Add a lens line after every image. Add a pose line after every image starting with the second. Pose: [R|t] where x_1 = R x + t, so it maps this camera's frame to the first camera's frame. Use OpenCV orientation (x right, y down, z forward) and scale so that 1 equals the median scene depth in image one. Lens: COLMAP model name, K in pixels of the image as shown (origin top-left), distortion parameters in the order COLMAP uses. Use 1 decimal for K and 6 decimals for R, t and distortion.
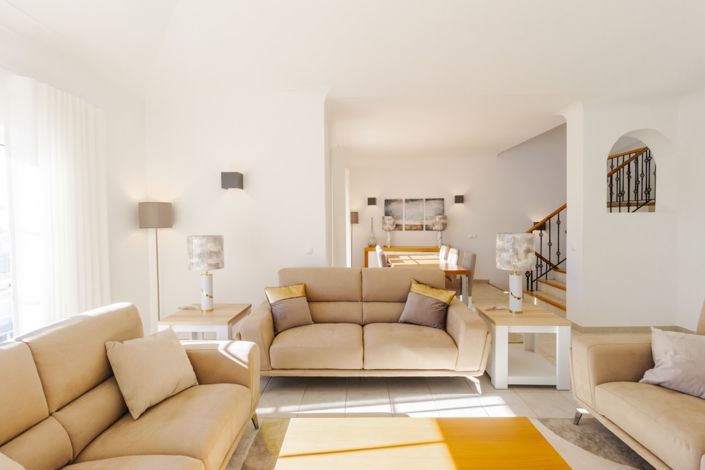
lens RADIAL K [[327.3, 0, 353.1], [0, 327.3, 224.9], [0, 0, 1]] dist [-0.001064, -0.000208]
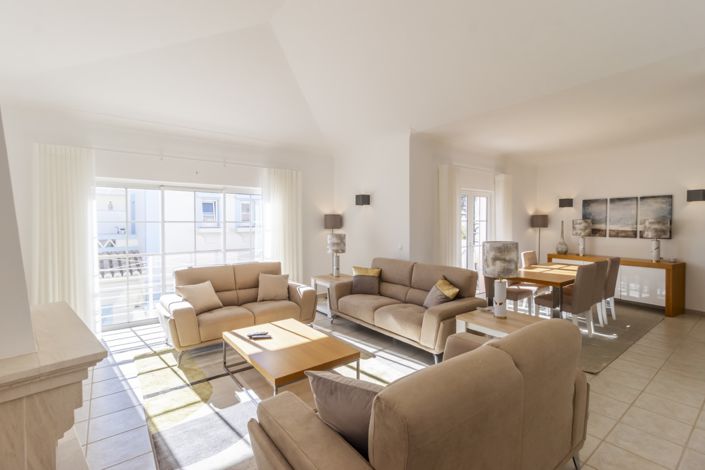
lens RADIAL K [[327.3, 0, 353.1], [0, 327.3, 224.9], [0, 0, 1]] dist [-0.001064, -0.000208]
pose [[0.613249, 0.013310, -0.789778, 0.421550], [-0.011691, 0.999901, 0.007773, -0.012578], [0.789803, 0.004467, 0.613344, -0.004899]]
